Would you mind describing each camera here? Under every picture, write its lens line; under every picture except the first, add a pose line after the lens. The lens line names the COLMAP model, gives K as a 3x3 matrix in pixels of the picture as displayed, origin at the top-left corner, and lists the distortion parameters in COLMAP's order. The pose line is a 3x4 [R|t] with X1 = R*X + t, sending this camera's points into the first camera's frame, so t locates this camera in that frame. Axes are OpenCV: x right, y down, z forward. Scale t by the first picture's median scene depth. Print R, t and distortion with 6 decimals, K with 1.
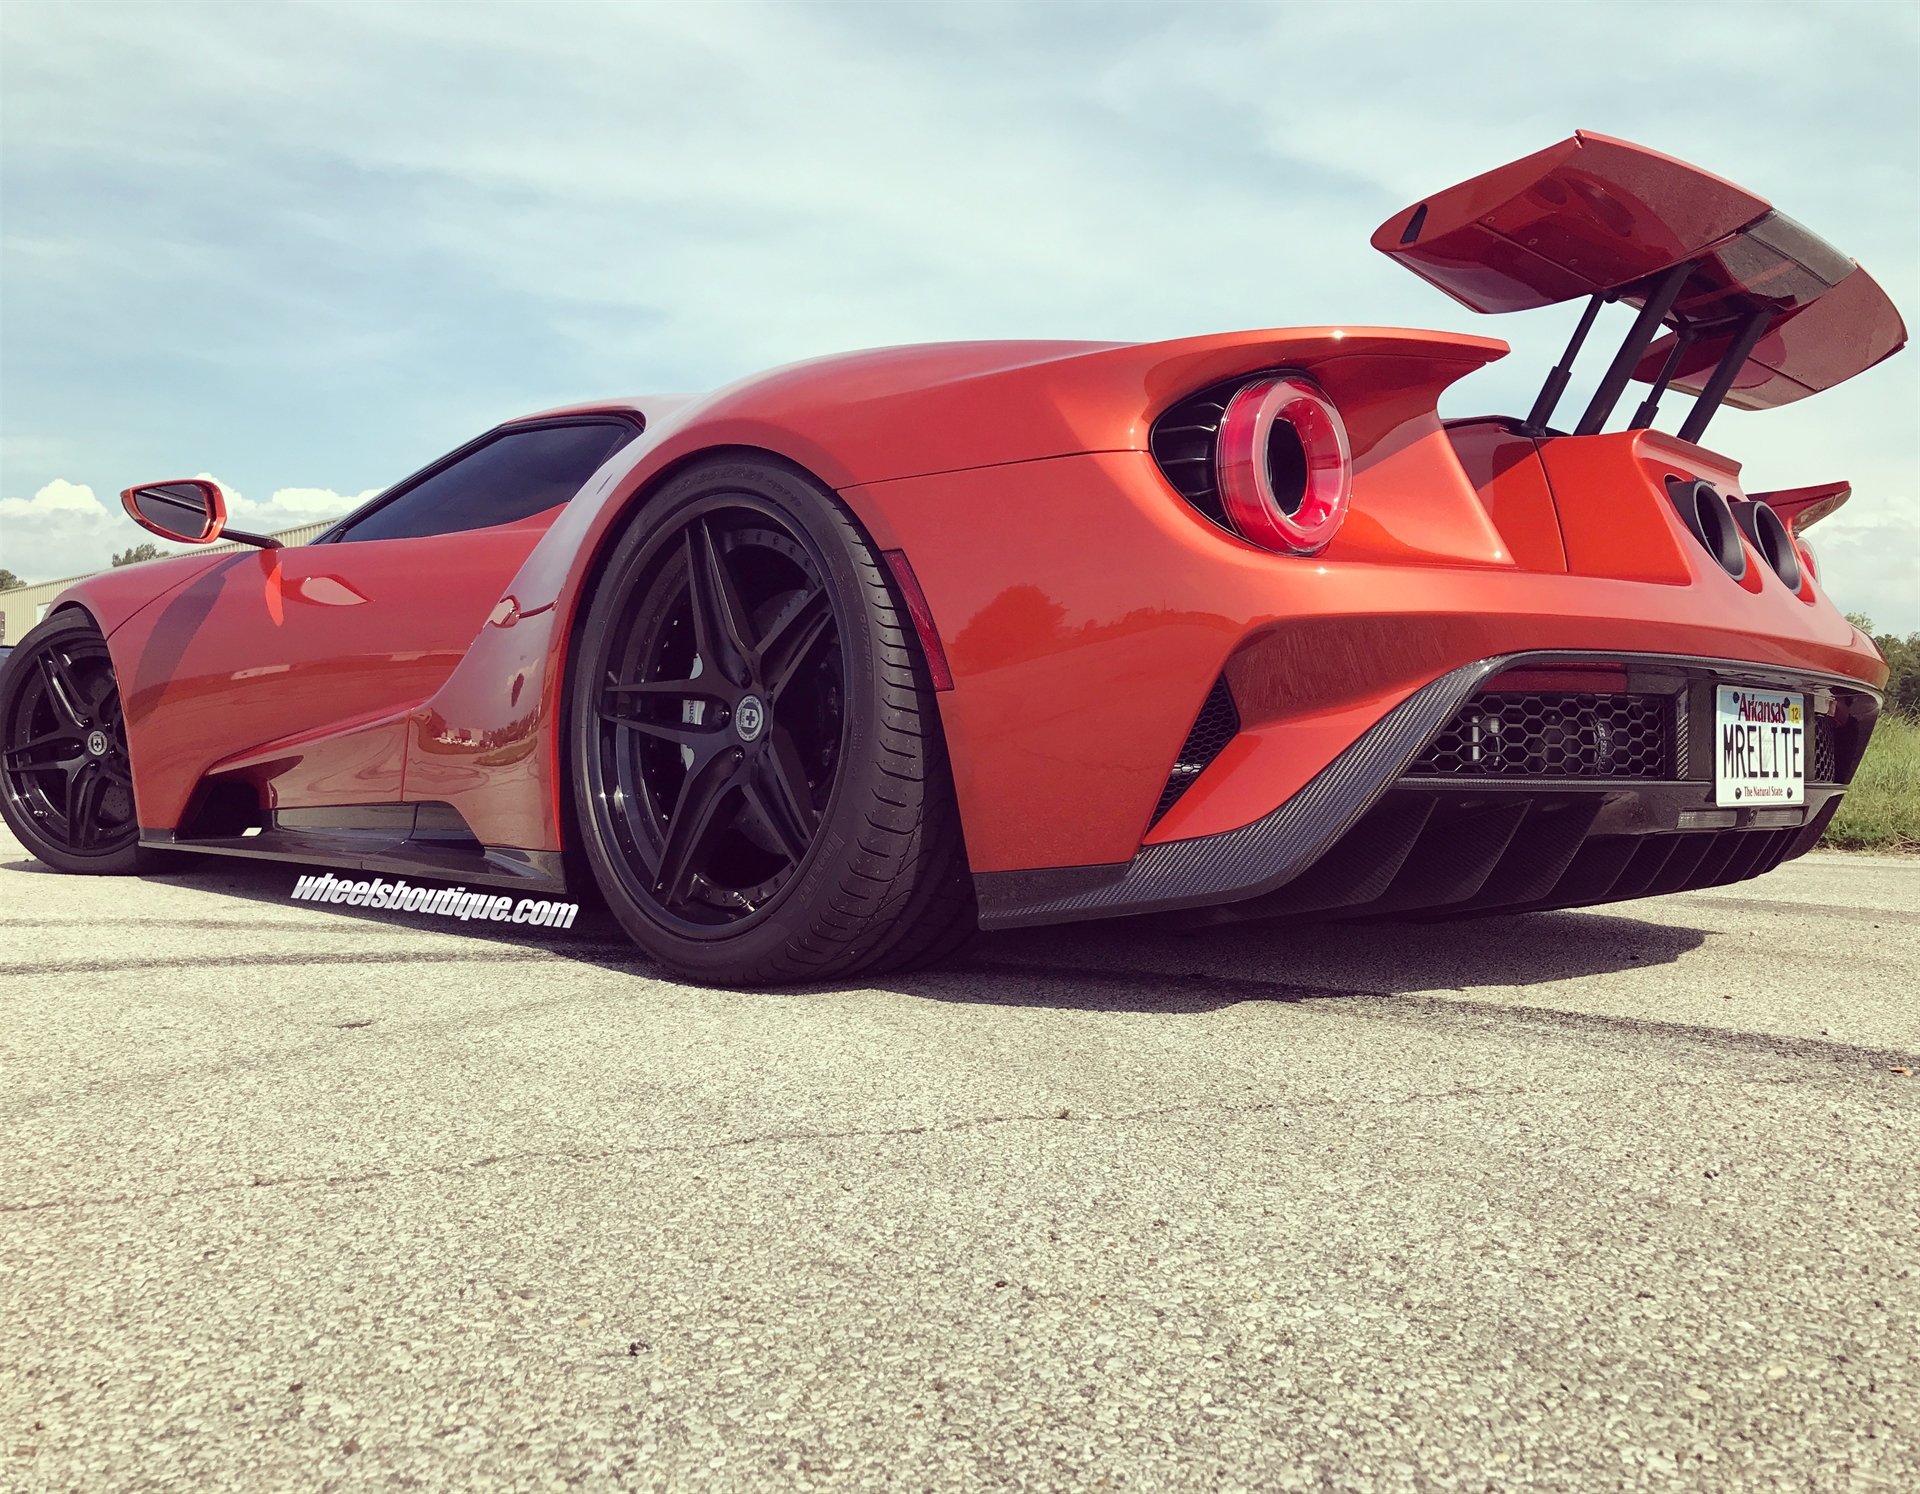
lens RADIAL K [[1691.5, 0, 960.0], [0, 1691.5, 747.0], [0, 0, 1]] dist [0.001176, 0.002130]
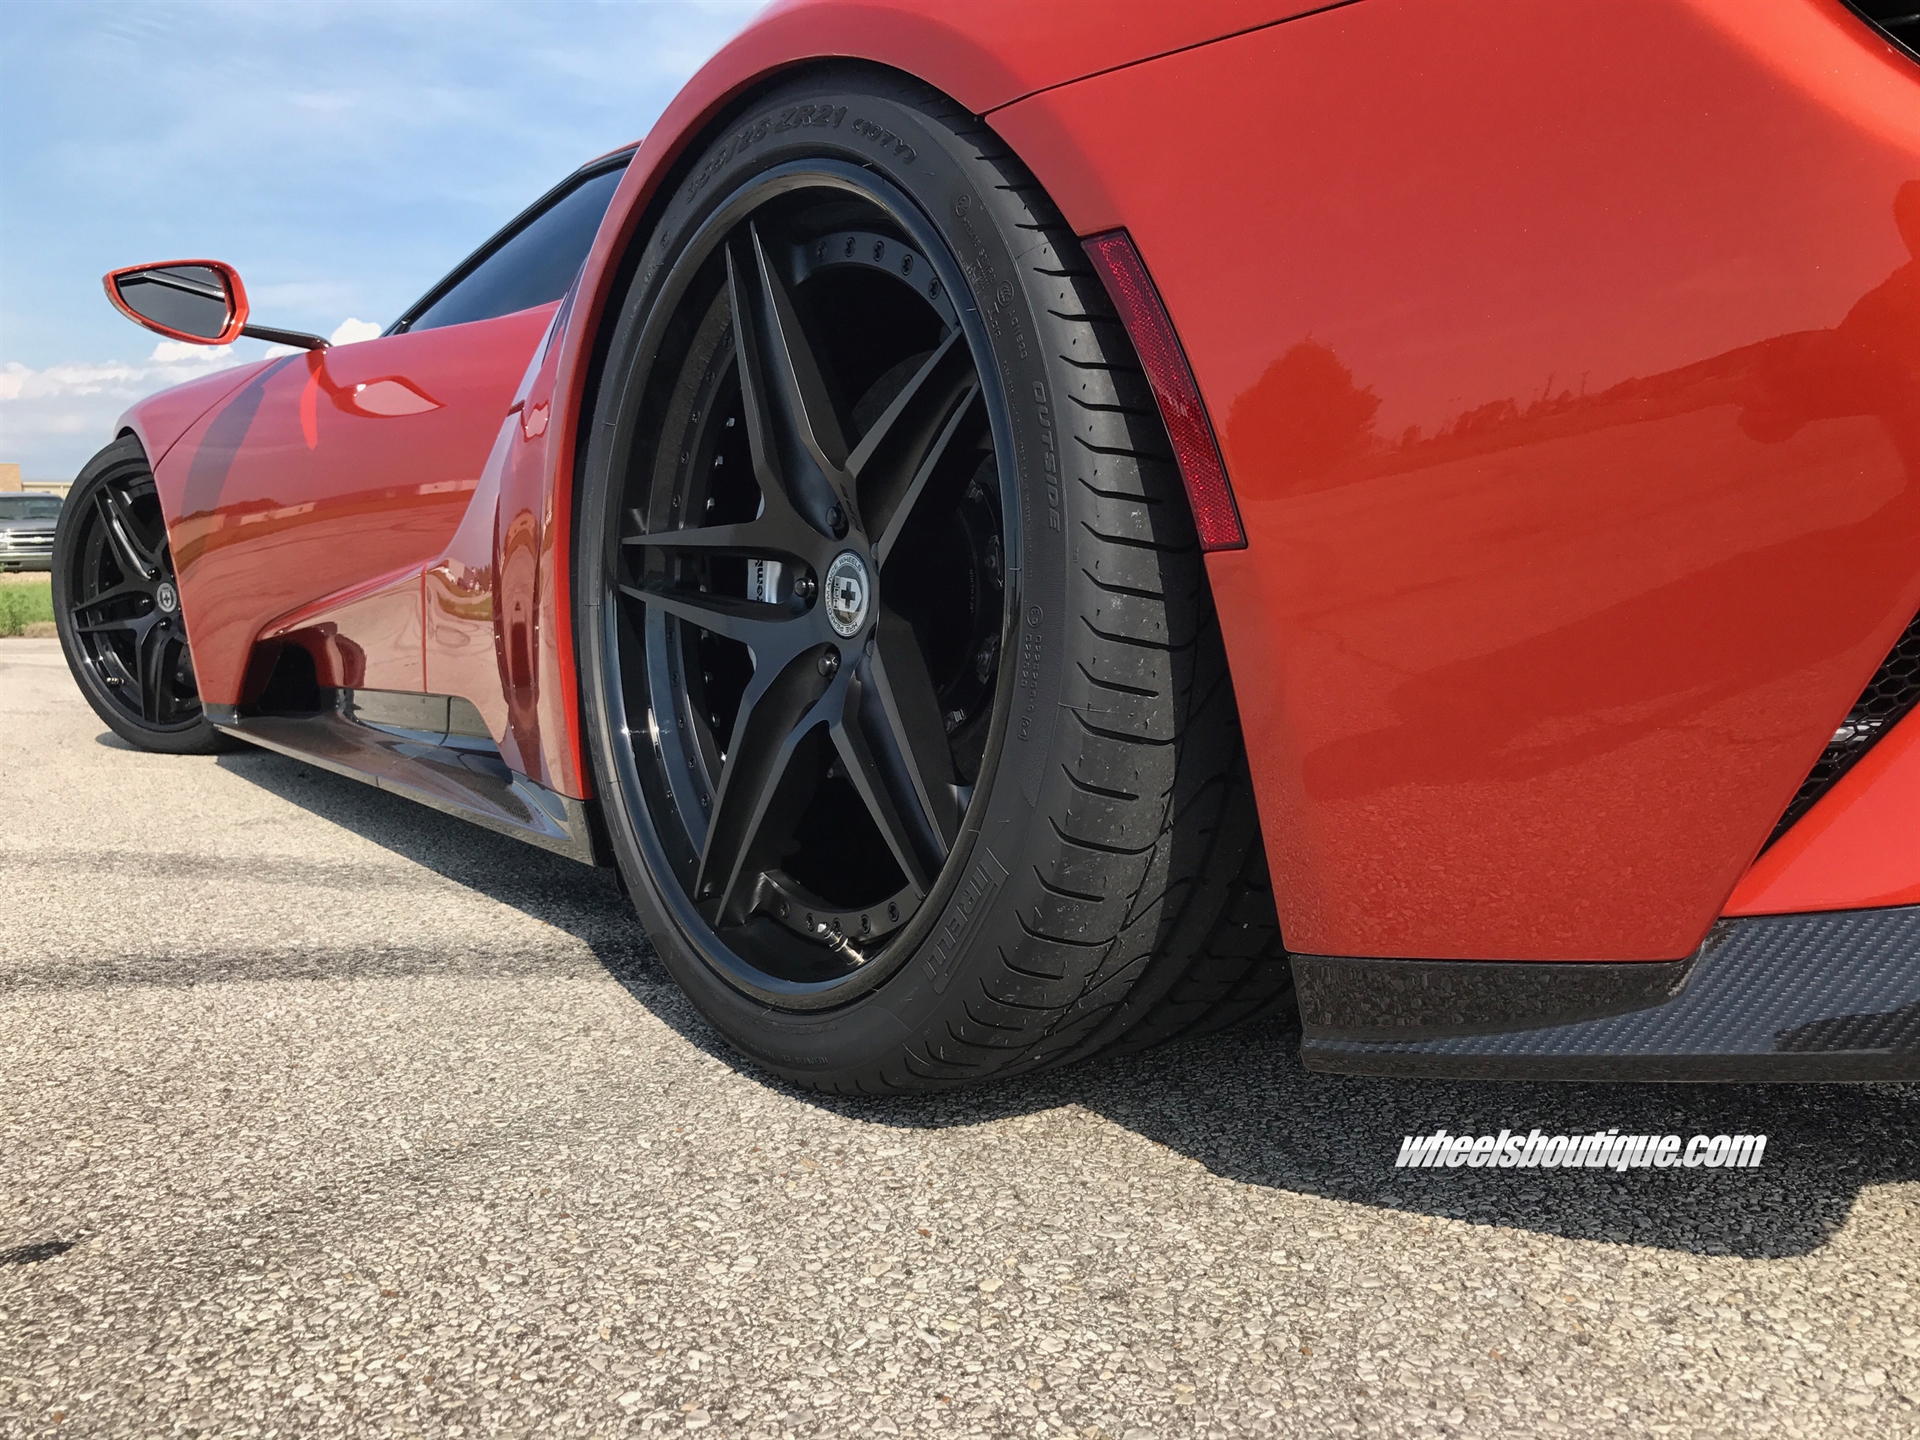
lens RADIAL K [[1700.7, 0, 960.0], [0, 1700.7, 720.0], [0, 0, 1]] dist [0.151960, -0.304646]
pose [[0.990859, -0.007603, -0.134689, -0.014761], [0.019864, 0.995751, 0.089922, -0.025514], [0.133433, -0.091775, 0.986799, 0.459524]]
